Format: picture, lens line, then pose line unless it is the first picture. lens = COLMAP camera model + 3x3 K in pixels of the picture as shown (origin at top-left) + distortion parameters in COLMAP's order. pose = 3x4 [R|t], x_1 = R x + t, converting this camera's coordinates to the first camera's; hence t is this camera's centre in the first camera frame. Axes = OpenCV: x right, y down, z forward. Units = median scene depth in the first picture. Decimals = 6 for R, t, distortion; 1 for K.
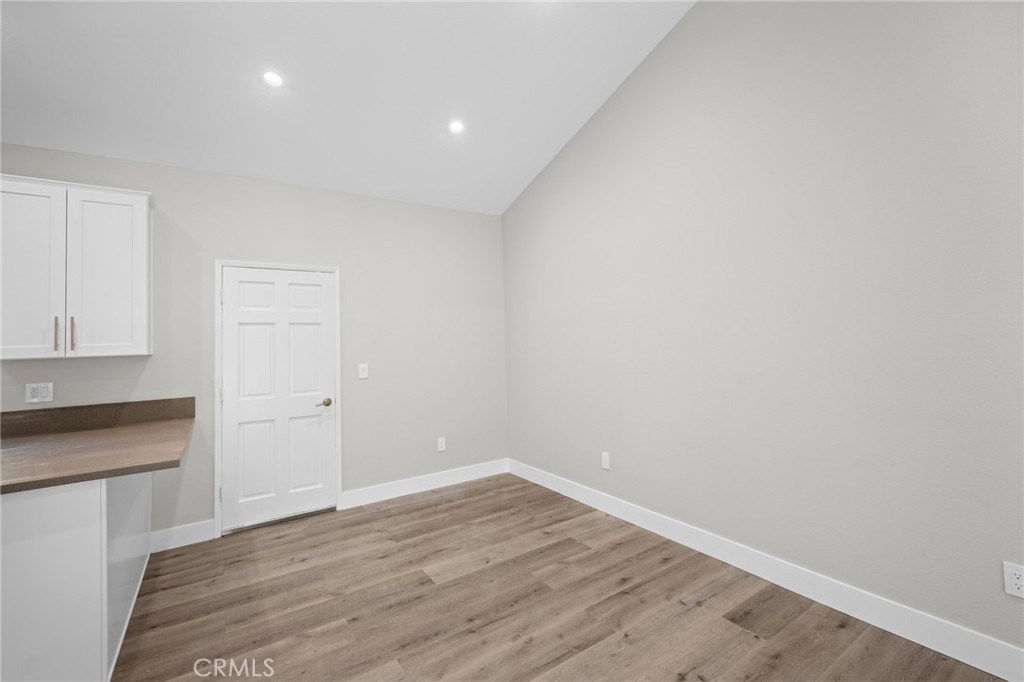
lens RADIAL K [[436.9, 0, 503.2], [0, 436.9, 324.1], [0, 0, 1]] dist [-0.001417, -0.000092]
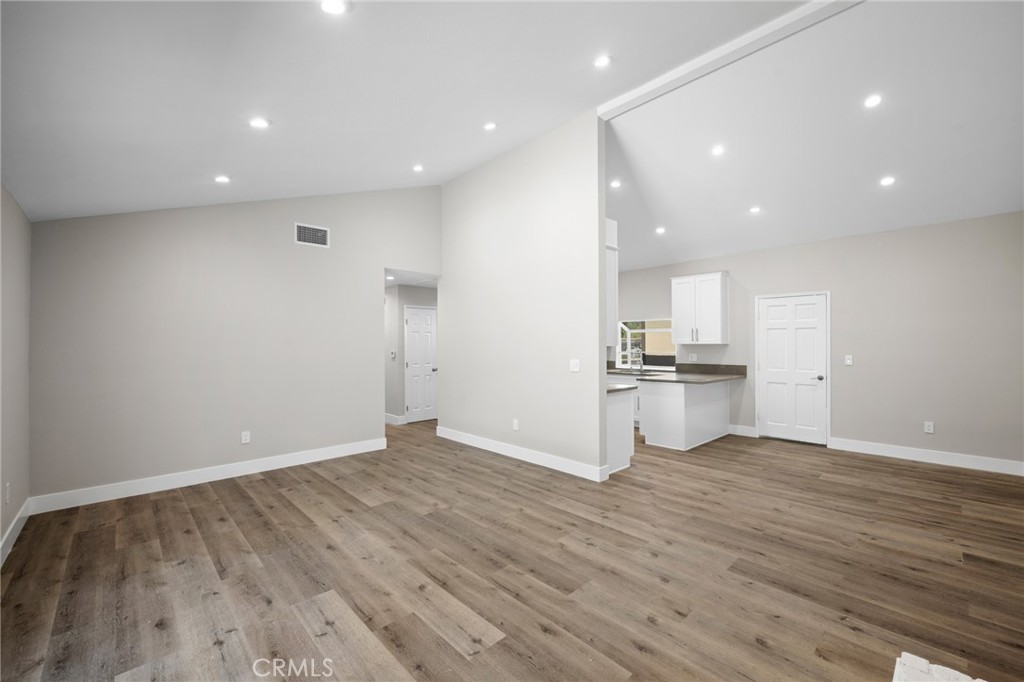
lens RADIAL K [[436.9, 0, 513.5], [0, 436.9, 342.3], [0, 0, 1]] dist [-0.001417, -0.000092]
pose [[0.156186, 0.025084, -0.987409, 1.313258], [0.038087, 0.998781, 0.031398, -0.054677], [0.986993, -0.042511, 0.155040, -0.446172]]
